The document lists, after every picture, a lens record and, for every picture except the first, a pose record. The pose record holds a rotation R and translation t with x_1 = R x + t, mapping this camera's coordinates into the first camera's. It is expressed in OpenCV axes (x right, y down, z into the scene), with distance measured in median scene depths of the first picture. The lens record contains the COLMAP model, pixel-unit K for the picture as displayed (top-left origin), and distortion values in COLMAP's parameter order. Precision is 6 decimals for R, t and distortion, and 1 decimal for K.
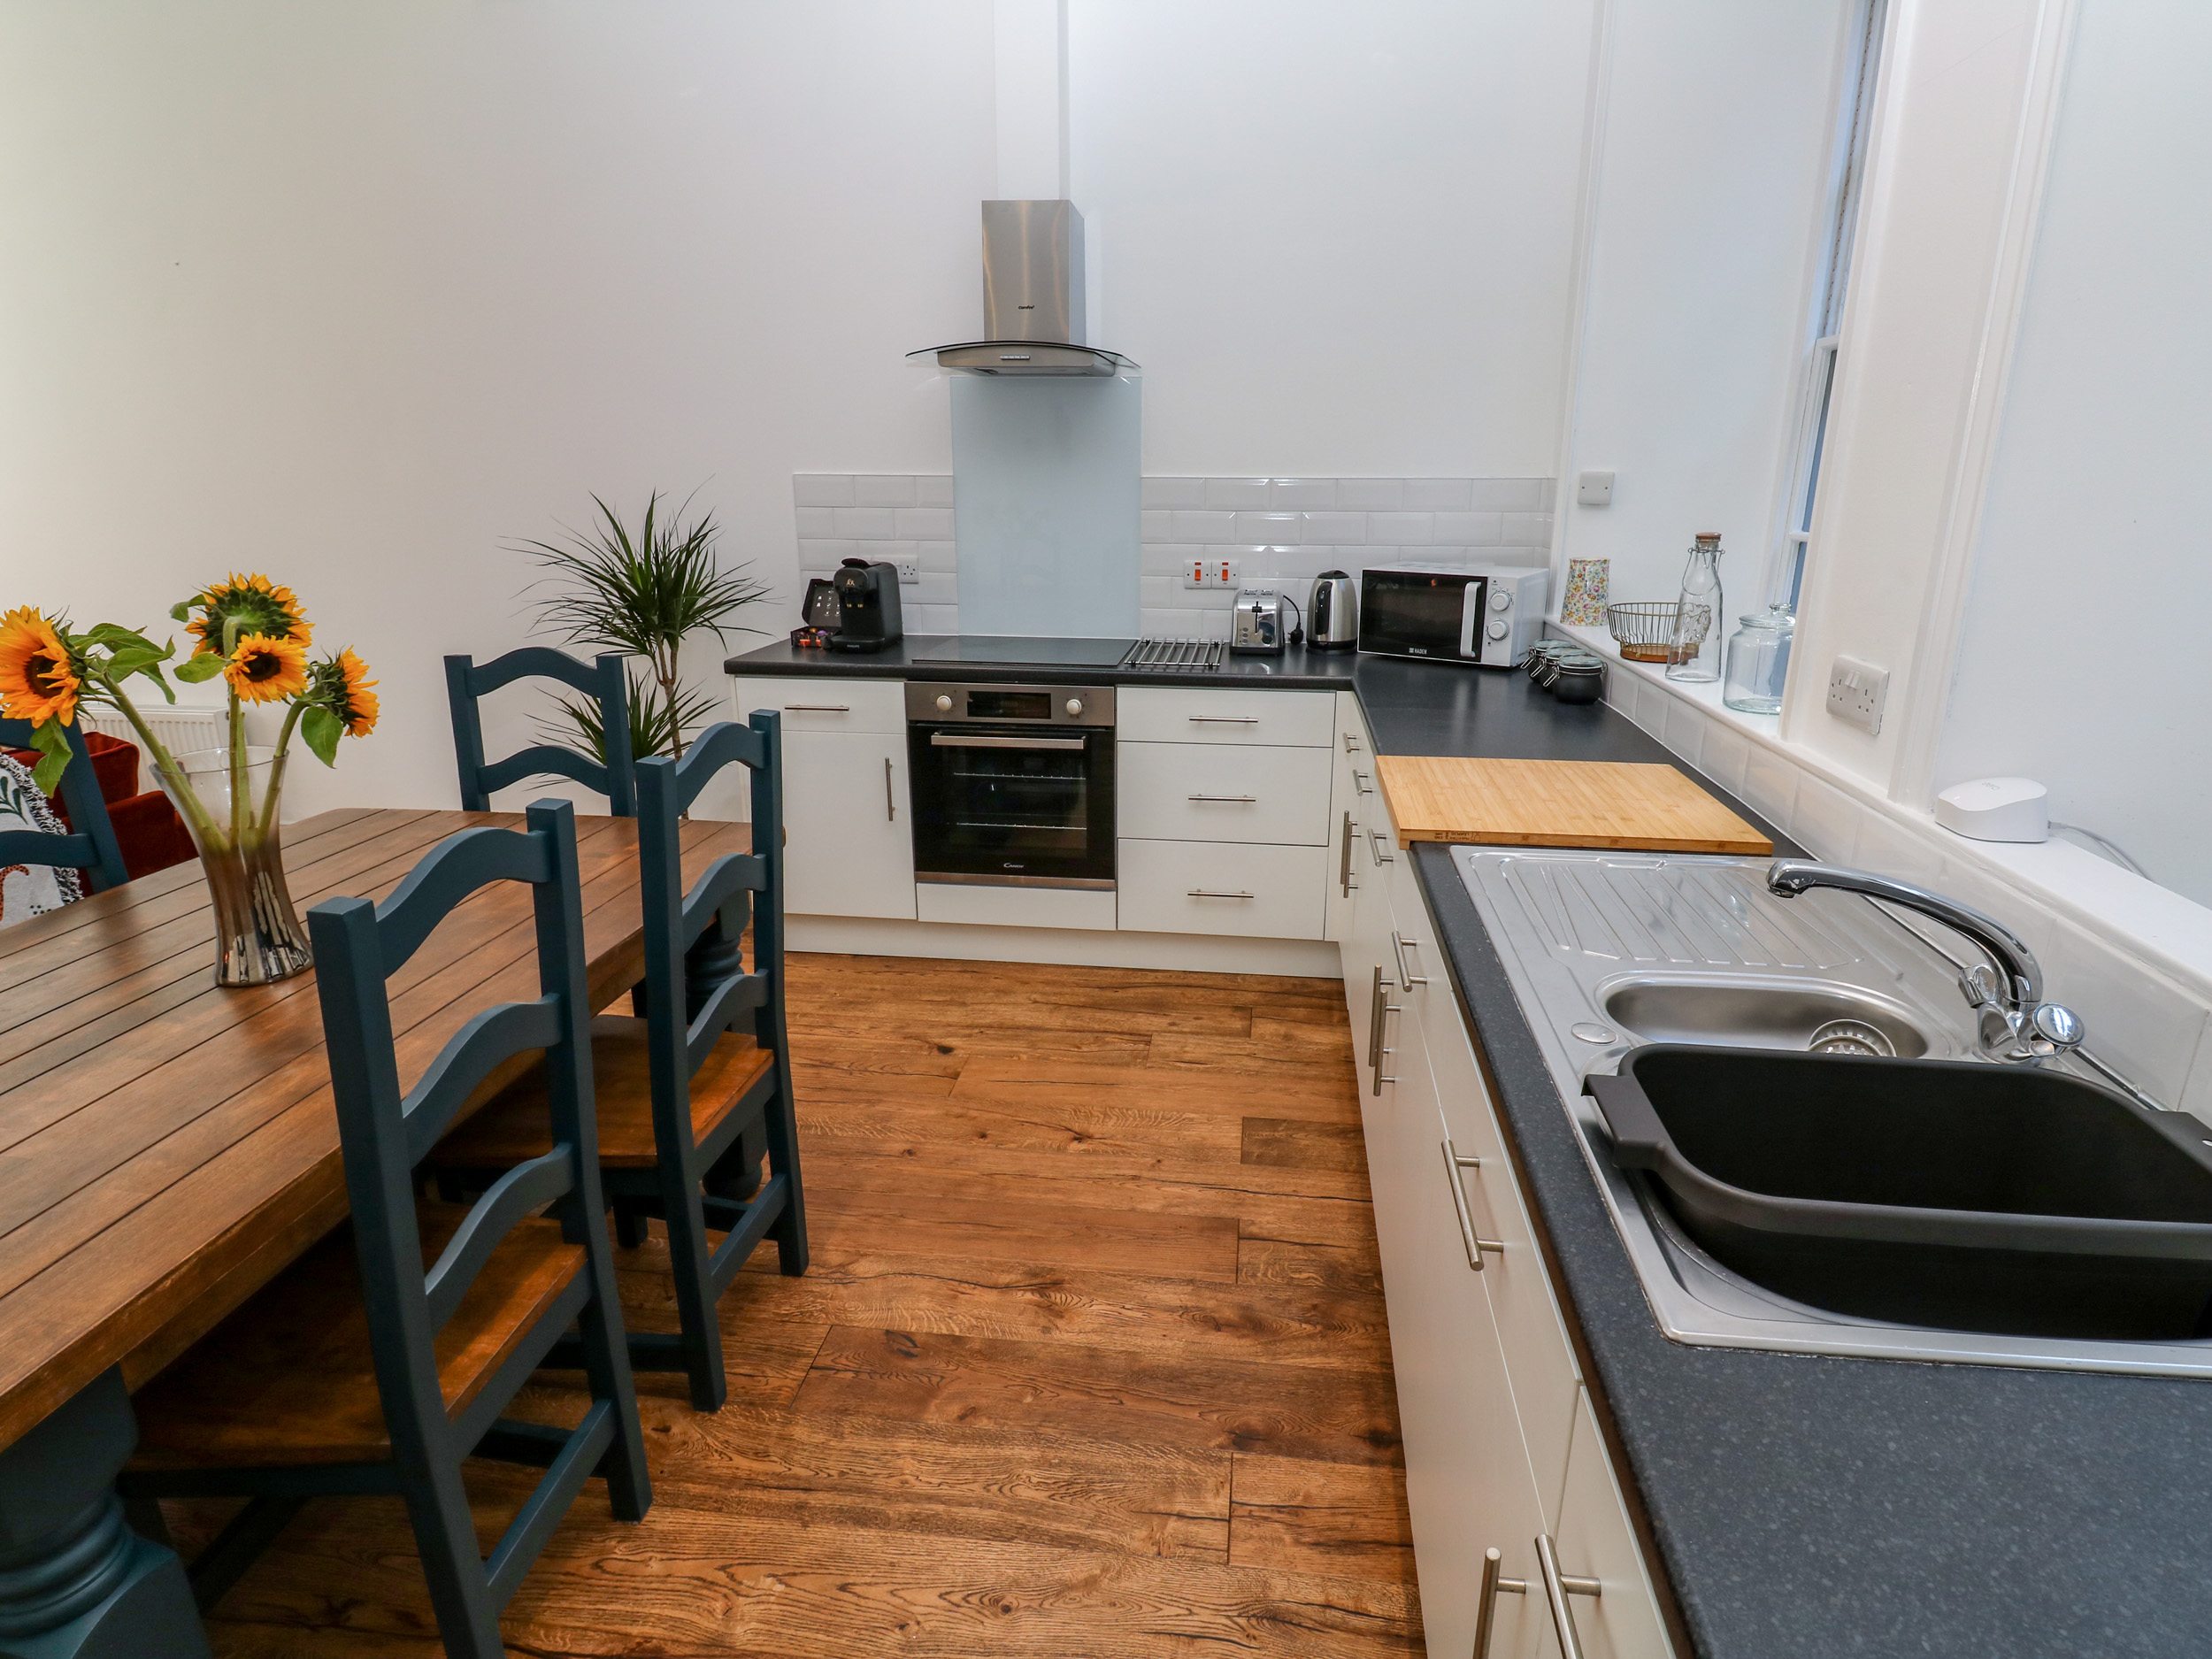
lens RADIAL K [[1150.1, 0, 1137.4], [0, 1150.1, 802.0], [0, 0, 1]] dist [0.006519, -0.016934]
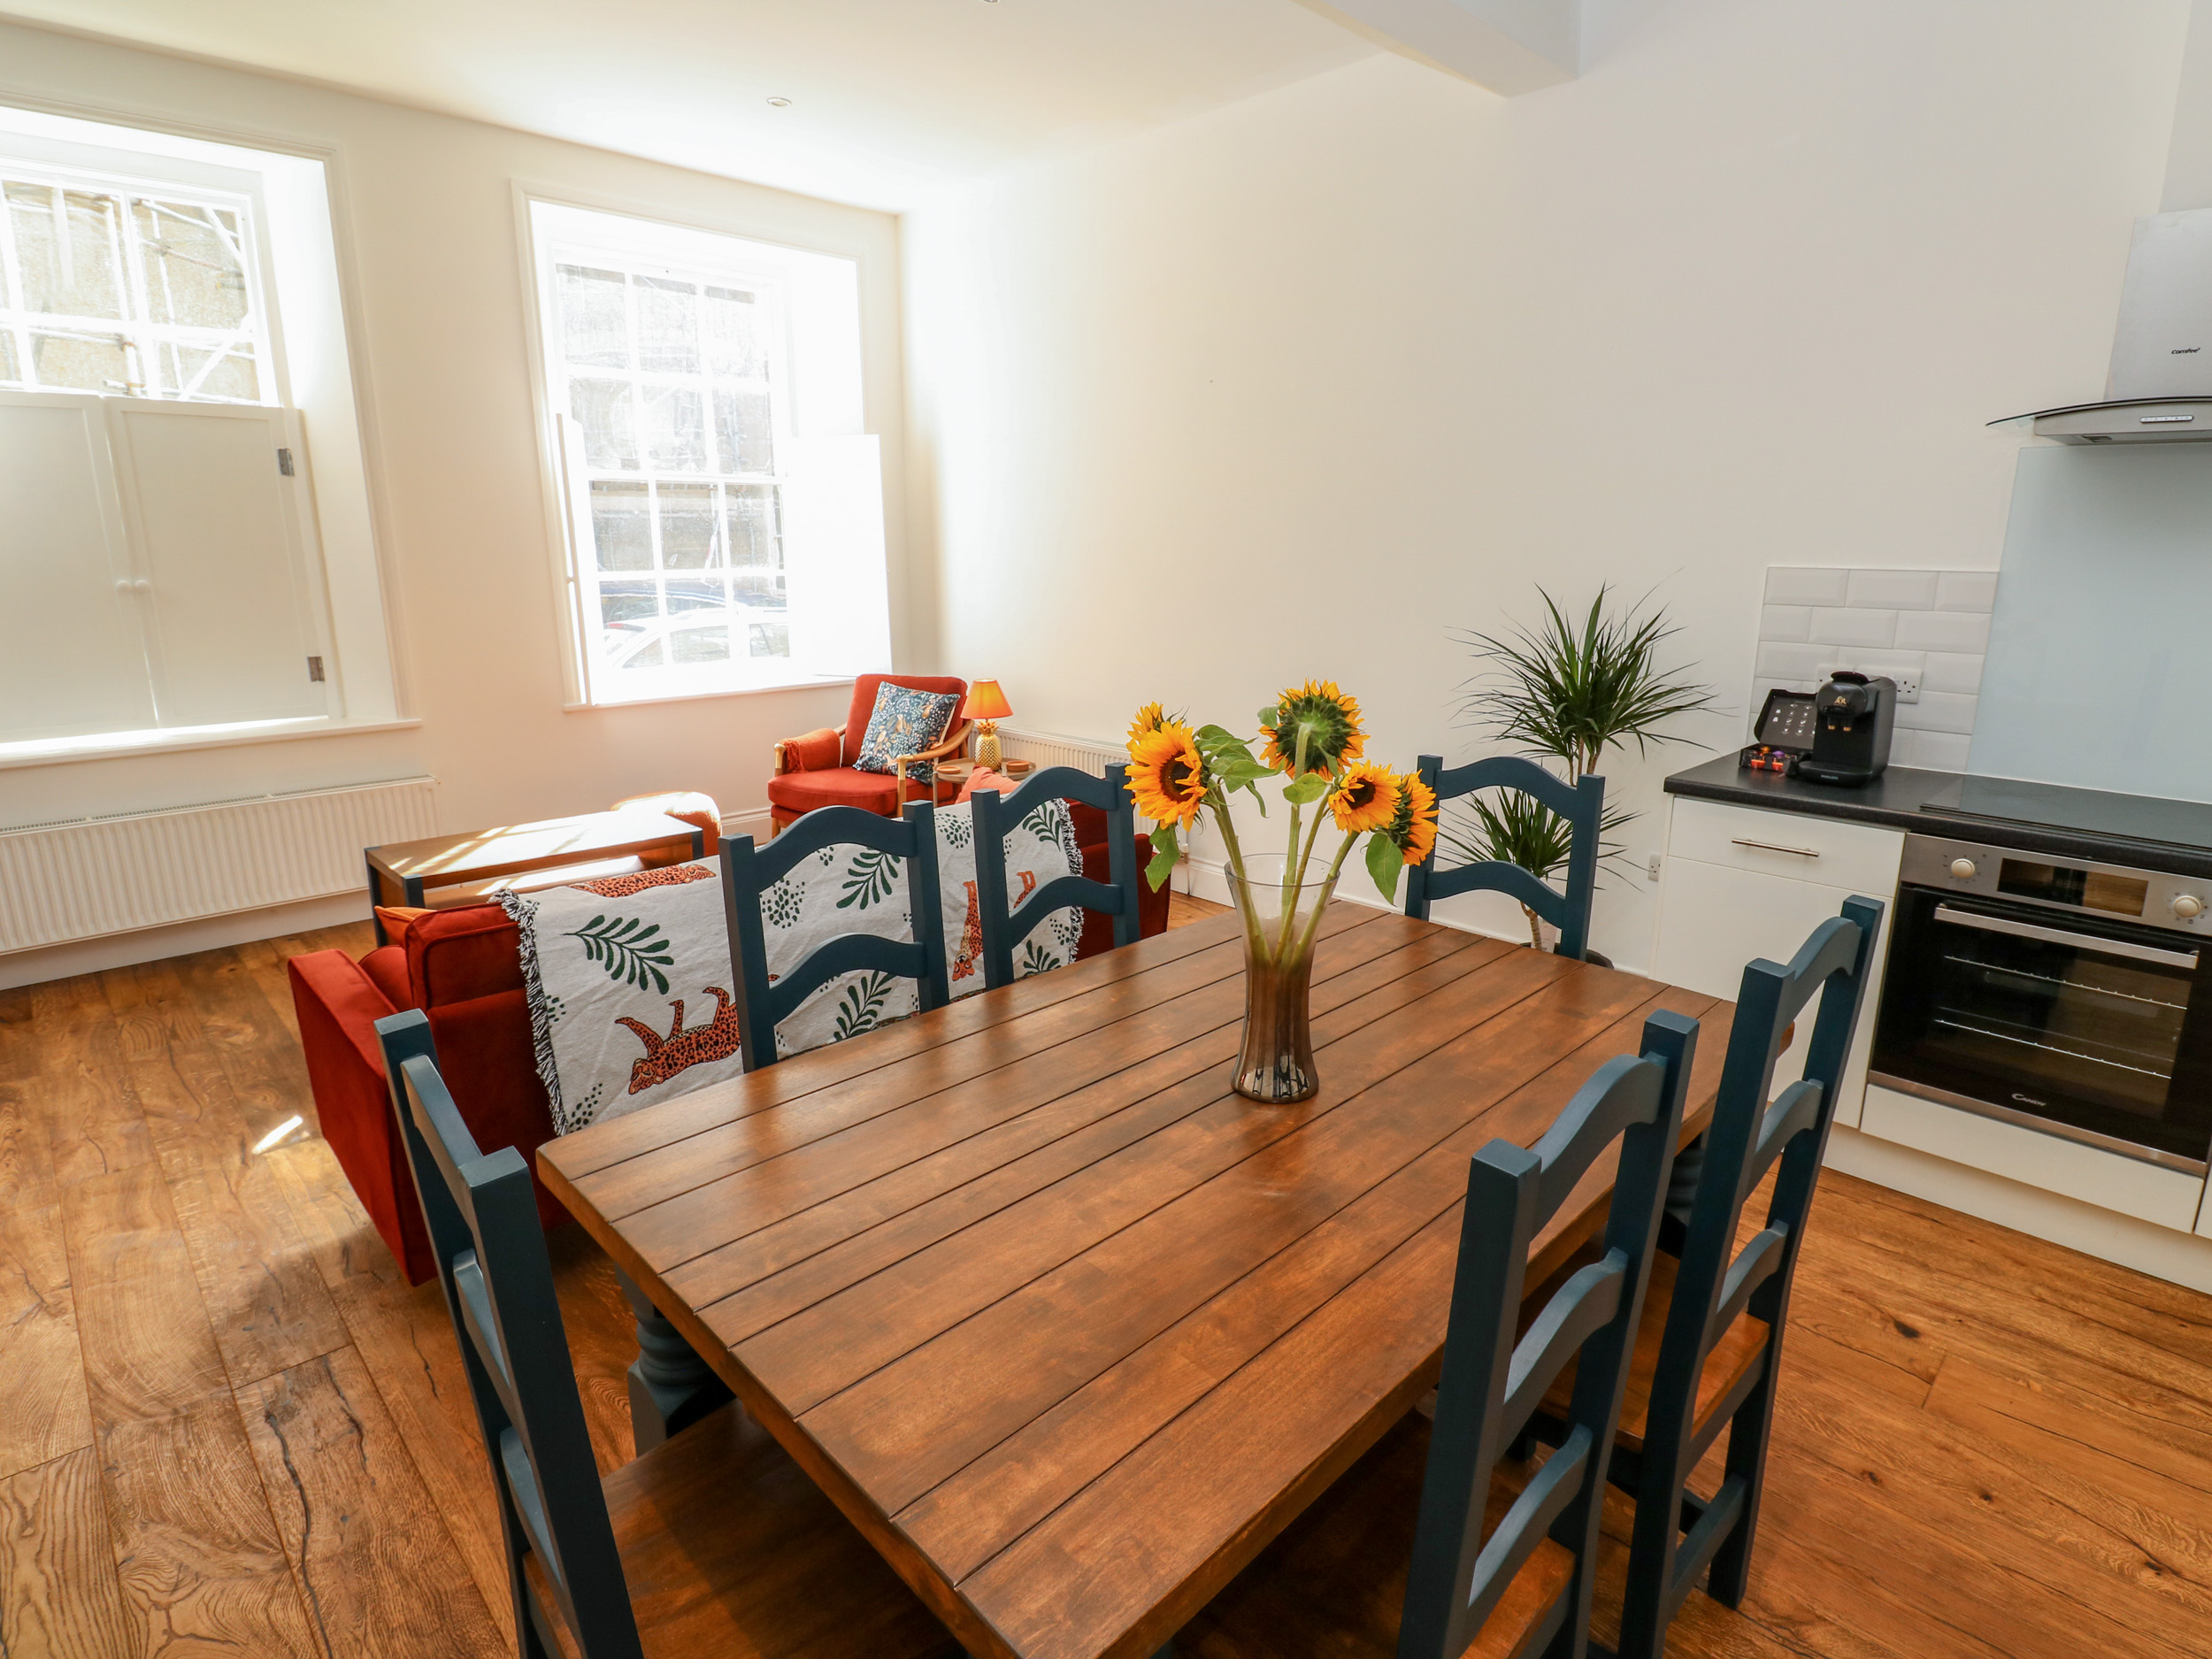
lens RADIAL K [[1150.1, 0, 1137.4], [0, 1150.1, 802.0], [0, 0, 1]] dist [0.006519, -0.016934]
pose [[0.784939, 0.137630, -0.604093, -0.145592], [-0.173448, 0.984843, -0.000996, -0.034219], [0.594799, 0.105560, 0.796913, 0.062644]]
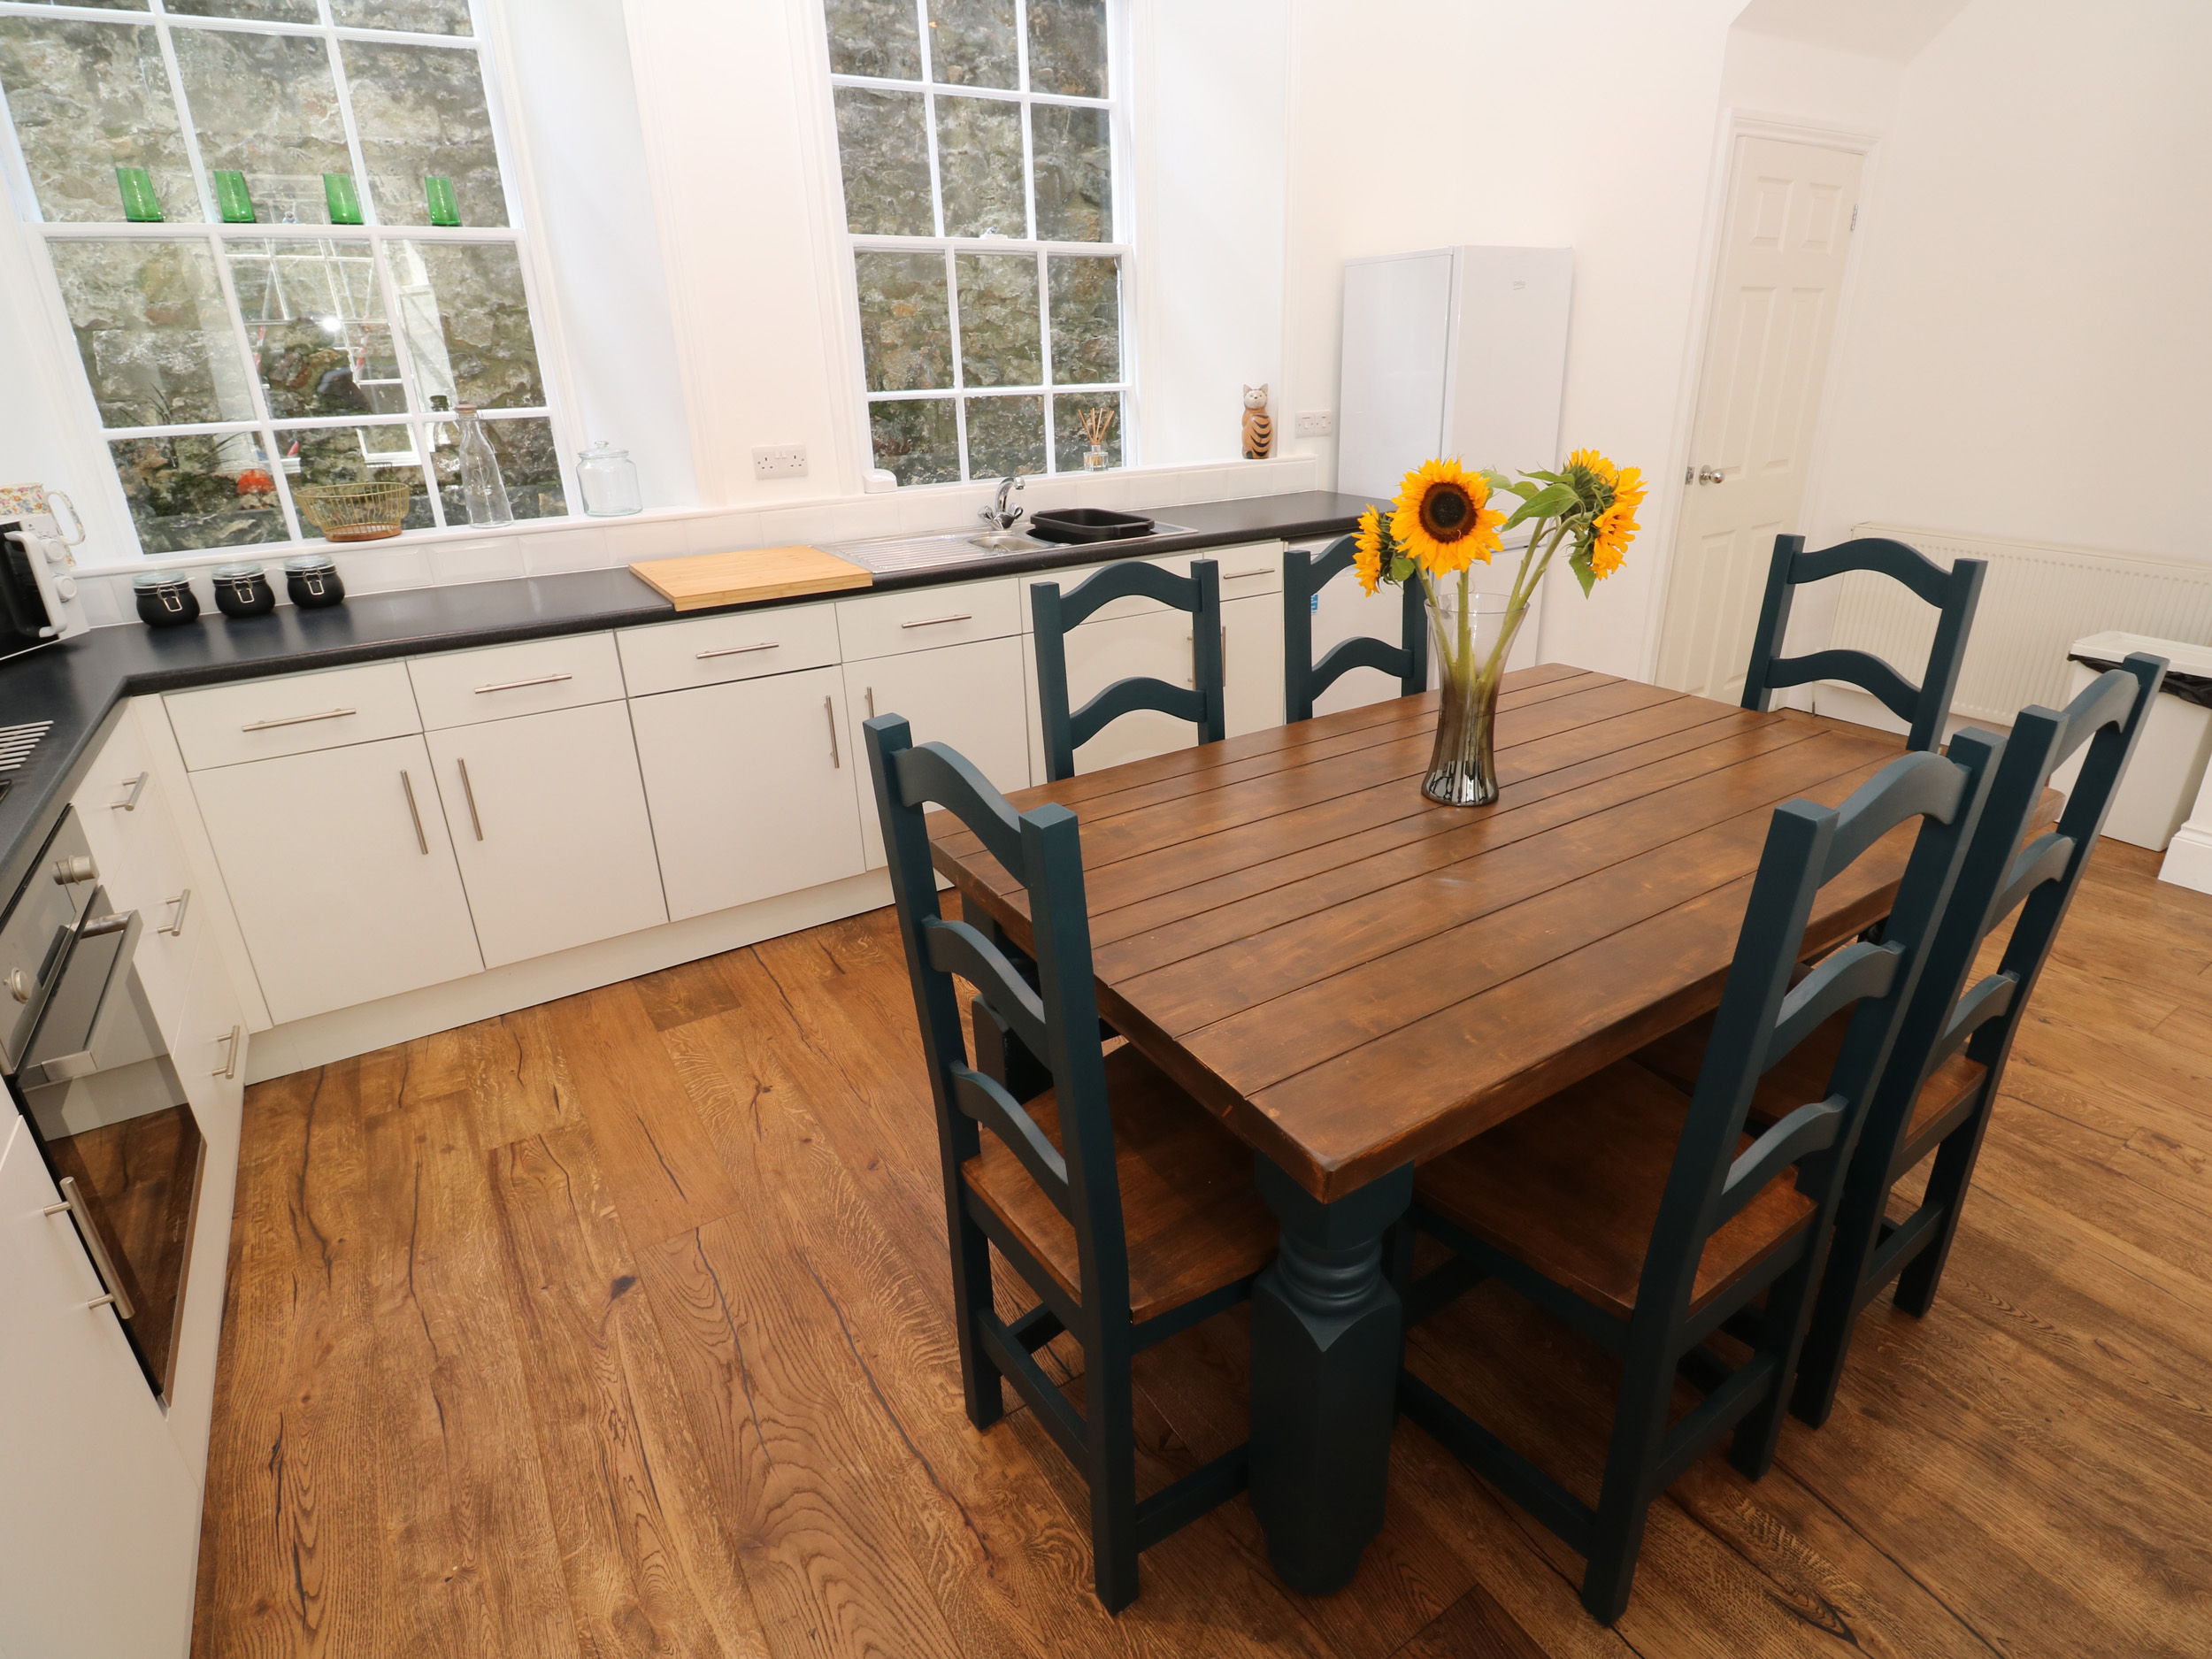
lens RADIAL K [[1151.3, 0, 1142.5], [0, 1151.3, 802.6], [0, 0, 1]] dist [0.004657, -0.015657]
pose [[-0.643411, -0.277807, 0.713334, -0.684995], [0.228967, 0.819333, 0.525612, -0.257789], [-0.730477, 0.501515, -0.463559, 0.881031]]
